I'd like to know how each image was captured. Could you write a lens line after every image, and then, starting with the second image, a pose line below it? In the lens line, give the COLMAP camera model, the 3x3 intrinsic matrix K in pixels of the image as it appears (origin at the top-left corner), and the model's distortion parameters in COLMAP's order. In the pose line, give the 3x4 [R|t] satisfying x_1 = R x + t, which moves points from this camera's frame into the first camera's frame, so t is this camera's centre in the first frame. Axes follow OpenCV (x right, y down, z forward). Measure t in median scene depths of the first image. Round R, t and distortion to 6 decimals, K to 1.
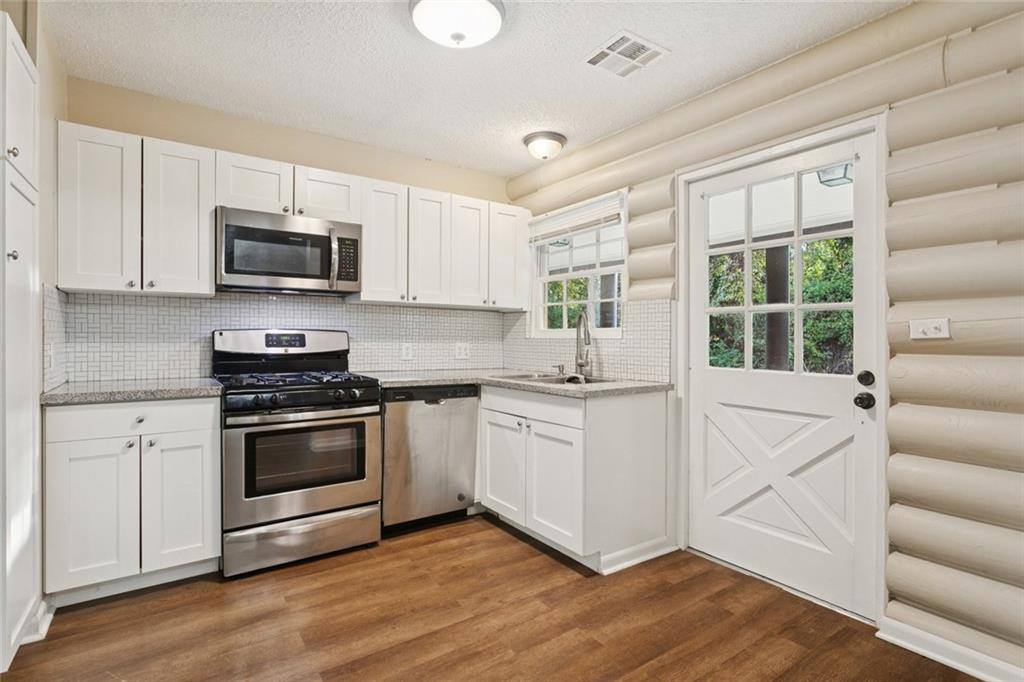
lens RADIAL K [[503.4, 0, 508.5], [0, 503.4, 338.2], [0, 0, 1]] dist [-0.011152, 0.000748]
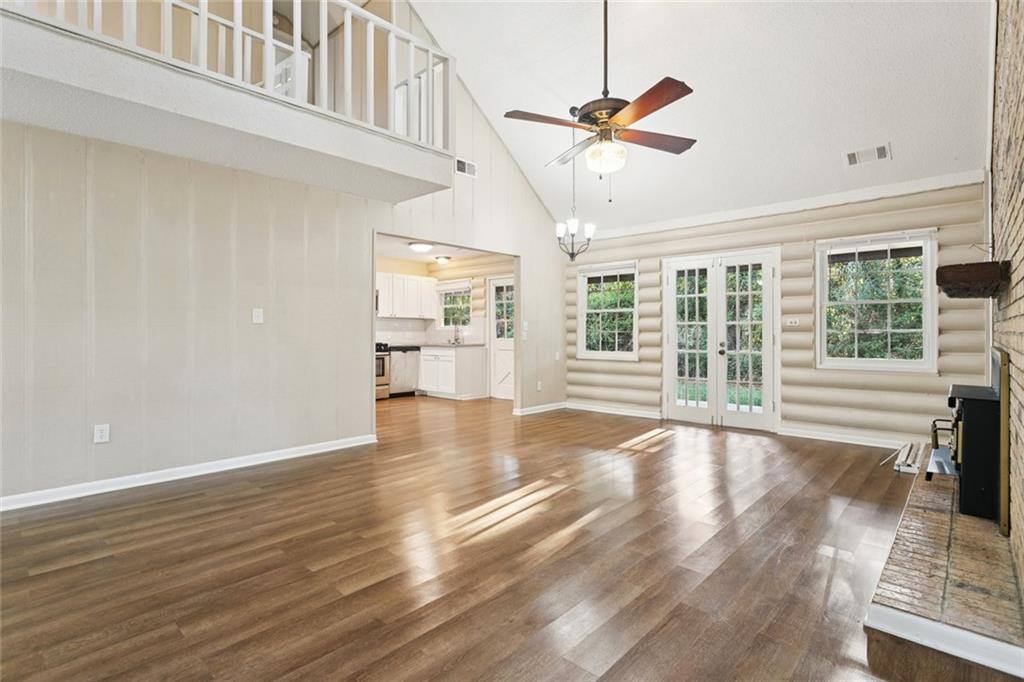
lens RADIAL K [[503.4, 0, 515.6], [0, 503.4, 338.4], [0, 0, 1]] dist [-0.011152, 0.000748]
pose [[0.974413, -0.009486, 0.224563, -0.167948], [0.006864, 0.999899, 0.012454, 0.015671], [-0.224658, -0.010594, 0.974380, -1.831551]]
